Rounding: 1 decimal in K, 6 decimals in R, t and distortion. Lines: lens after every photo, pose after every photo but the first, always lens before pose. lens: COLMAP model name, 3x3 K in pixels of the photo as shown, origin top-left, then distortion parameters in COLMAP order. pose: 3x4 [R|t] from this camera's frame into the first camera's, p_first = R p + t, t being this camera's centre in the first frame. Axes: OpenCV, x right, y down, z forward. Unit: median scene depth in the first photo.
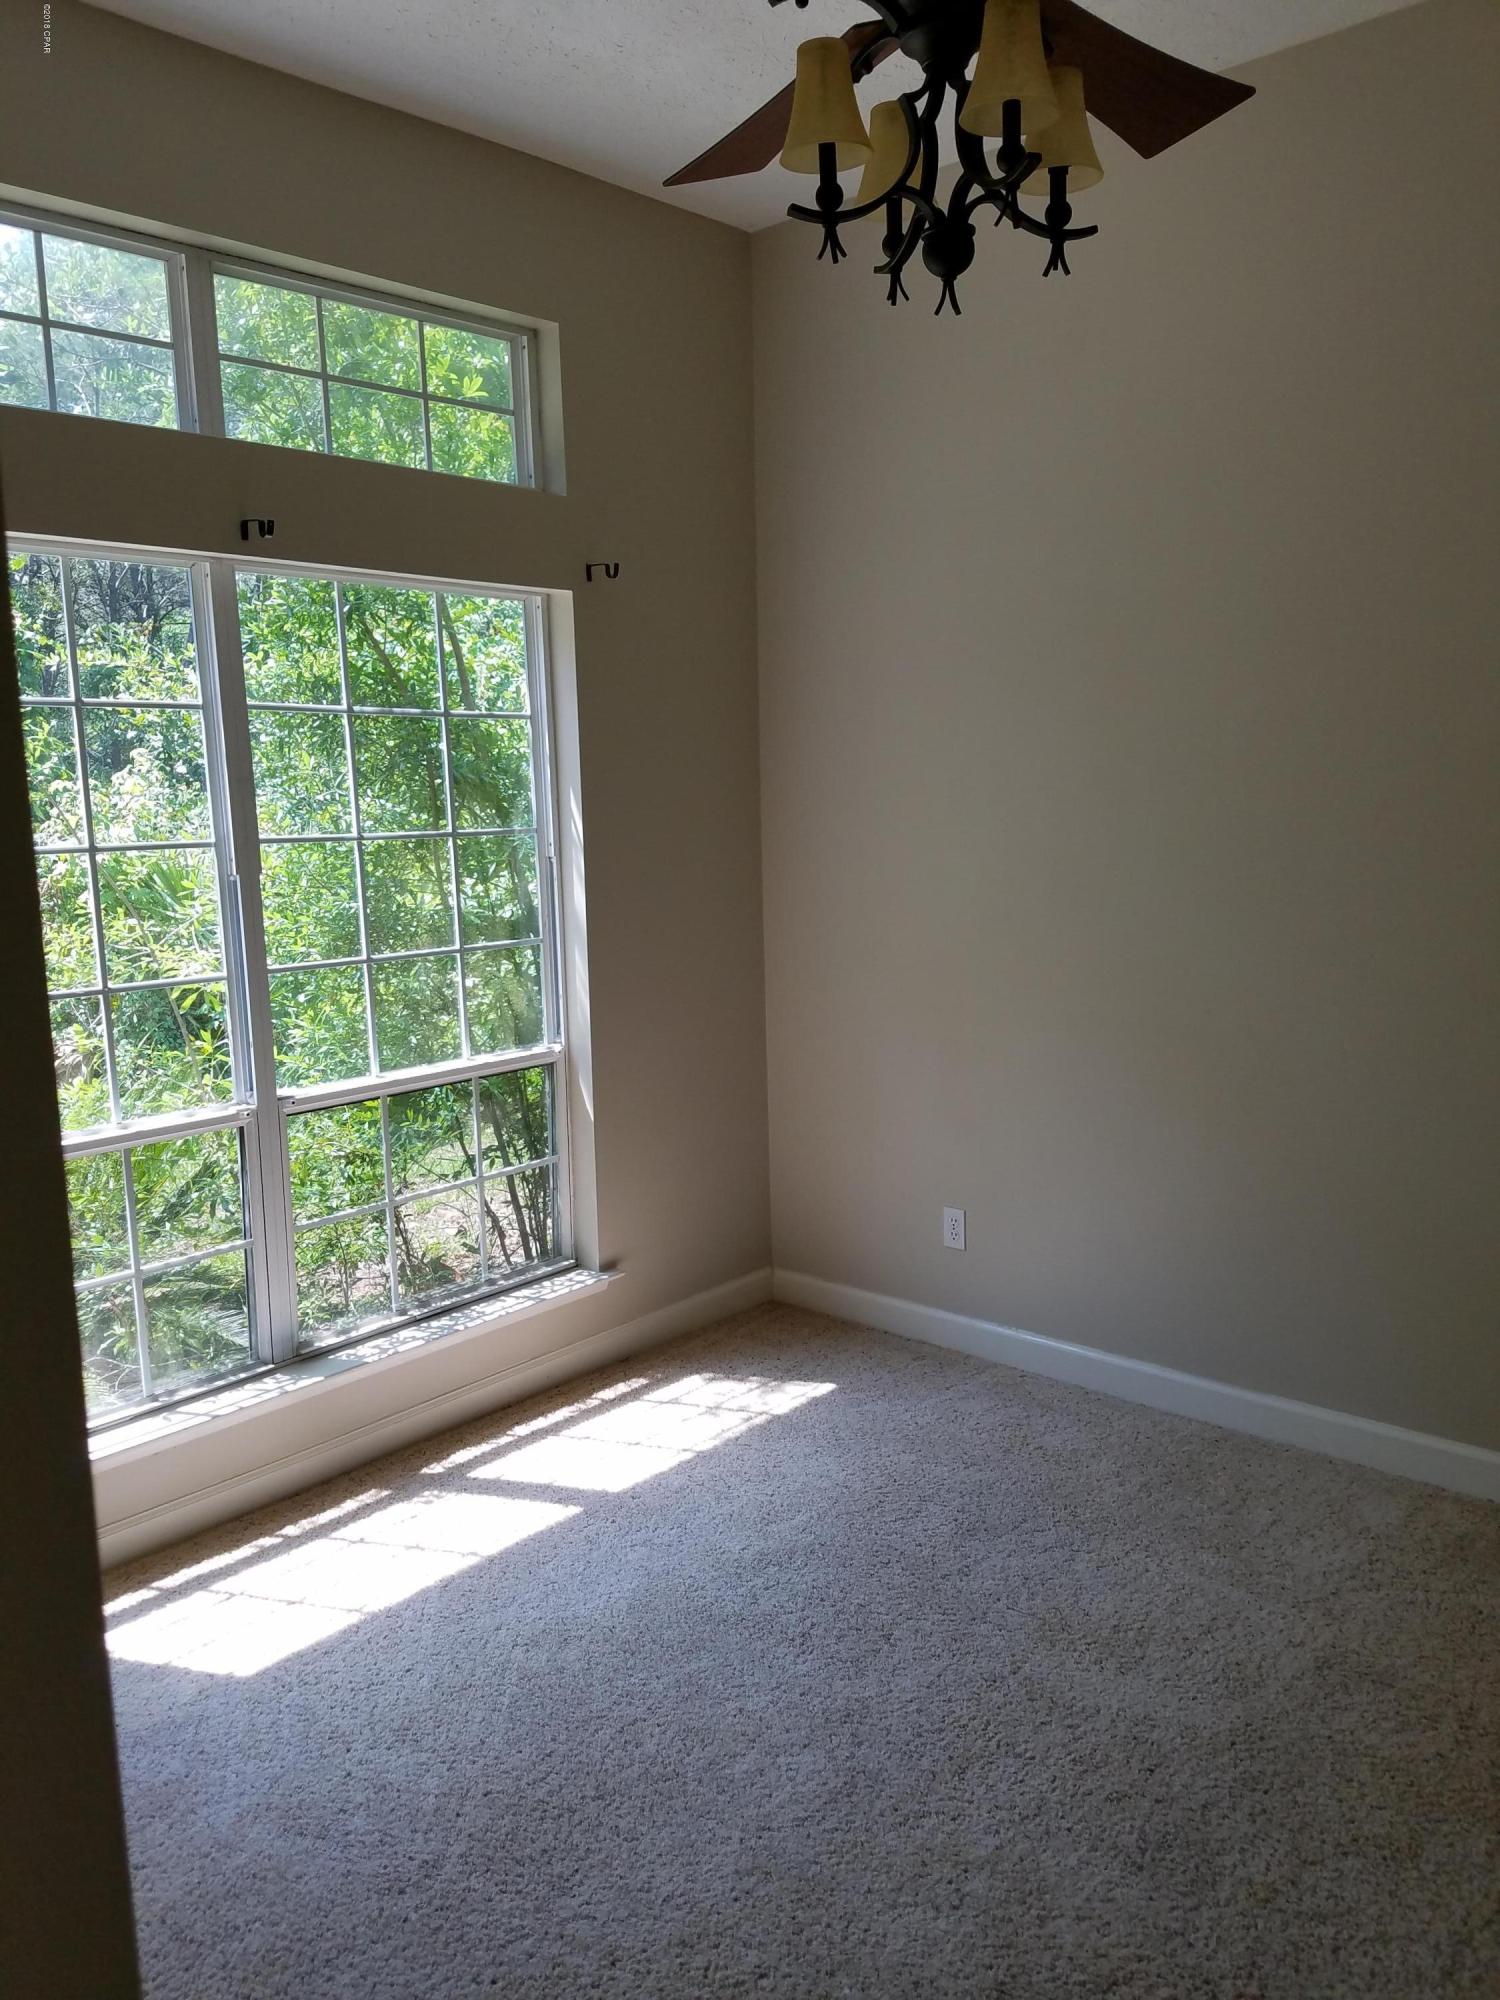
lens RADIAL K [[1578.3, 0, 718.1], [0, 1578.3, 1001.6], [0, 0, 1]] dist [0.168063, -0.283937]
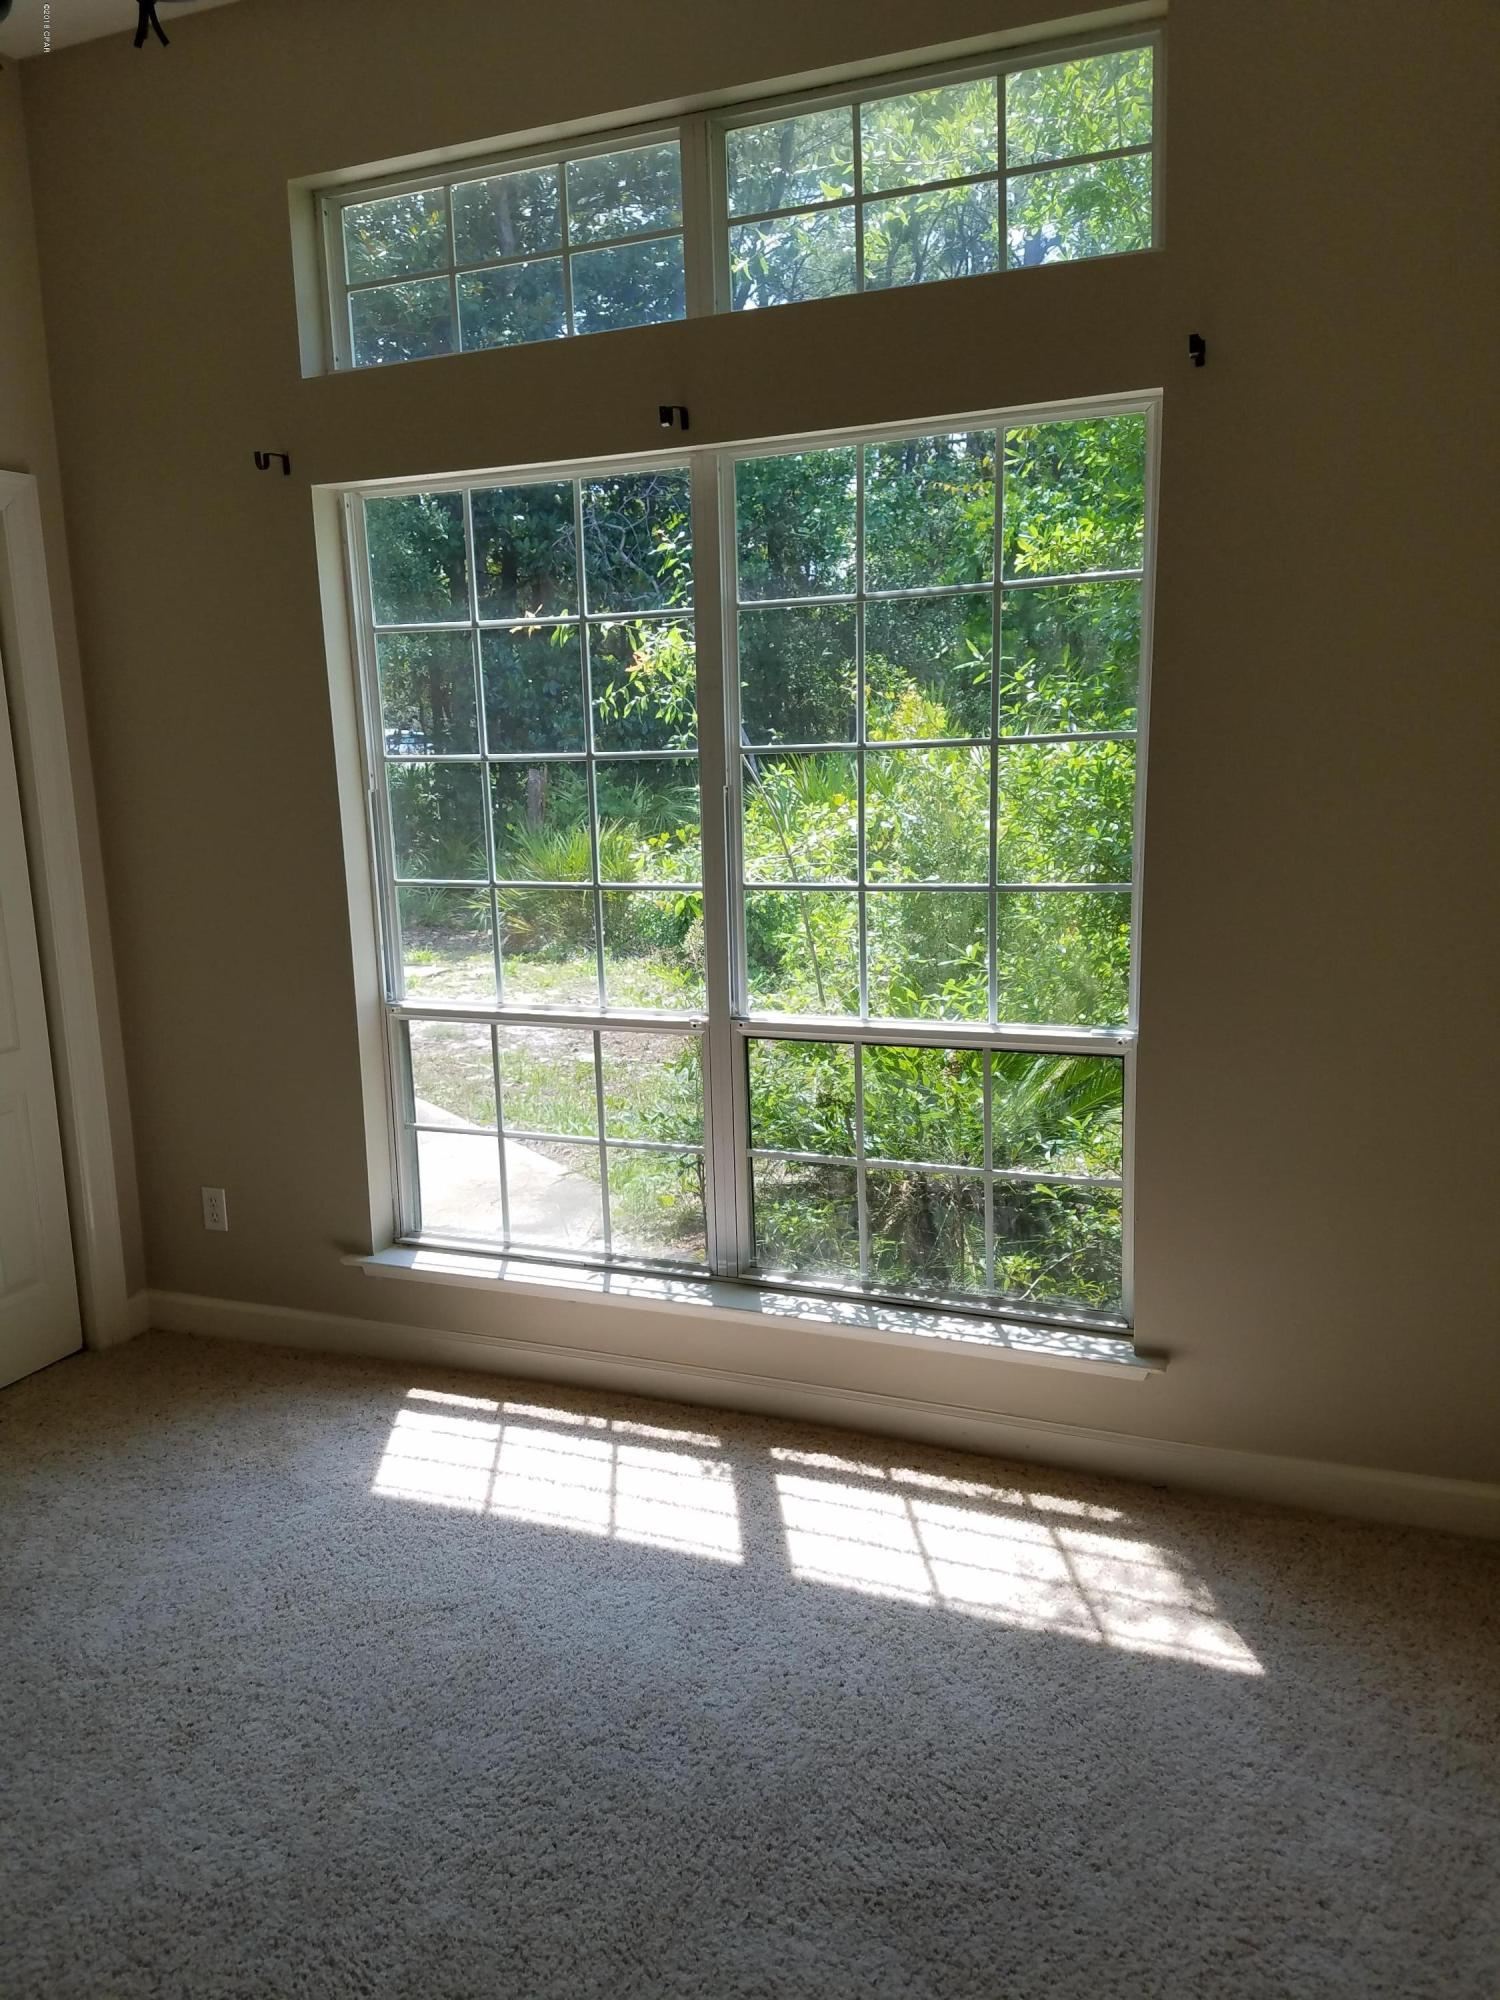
lens RADIAL K [[1578.3, 0, 718.1], [0, 1578.3, 1001.6], [0, 0, 1]] dist [0.168063, -0.283937]
pose [[0.315453, 0.190602, -0.929602, 0.598612], [-0.110635, 0.980327, 0.163459, -0.100821], [0.942470, 0.051283, 0.330335, 0.657051]]
